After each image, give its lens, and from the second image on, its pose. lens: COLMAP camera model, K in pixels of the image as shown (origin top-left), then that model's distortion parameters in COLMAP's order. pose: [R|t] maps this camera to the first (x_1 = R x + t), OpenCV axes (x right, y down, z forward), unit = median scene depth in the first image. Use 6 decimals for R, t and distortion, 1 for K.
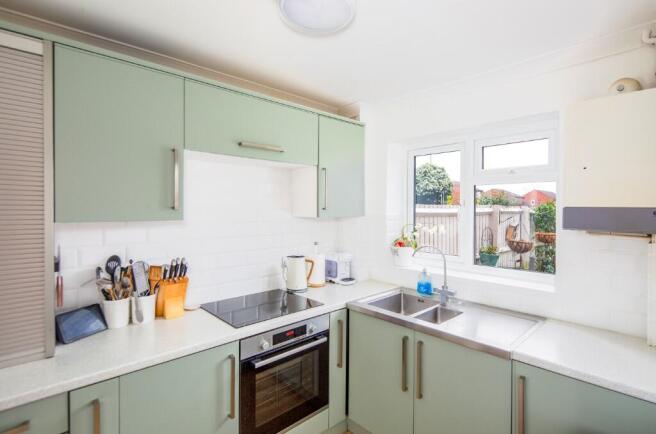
lens RADIAL K [[311.8, 0, 328.0], [0, 311.8, 217.0], [0, 0, 1]] dist [-0.001478, 0.000131]
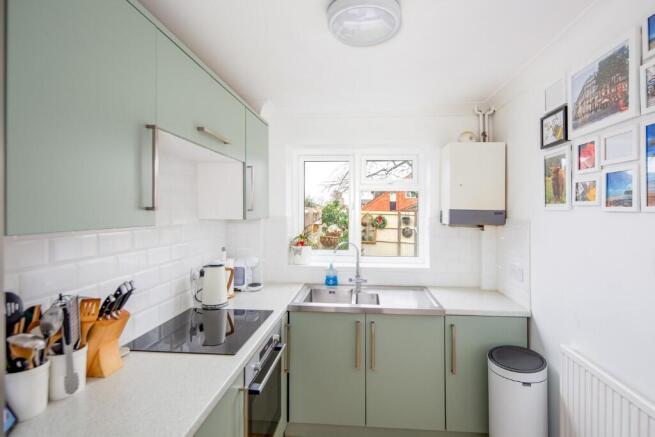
lens RADIAL K [[323.7, 0, 327.5], [0, 323.7, 218.5], [0, 0, 1]] dist [0.002887, 0.000425]
pose [[0.750578, -0.014360, 0.660626, -0.473493], [0.012008, 0.999895, 0.008092, -0.006871], [-0.660673, 0.001859, 0.750672, 0.132031]]
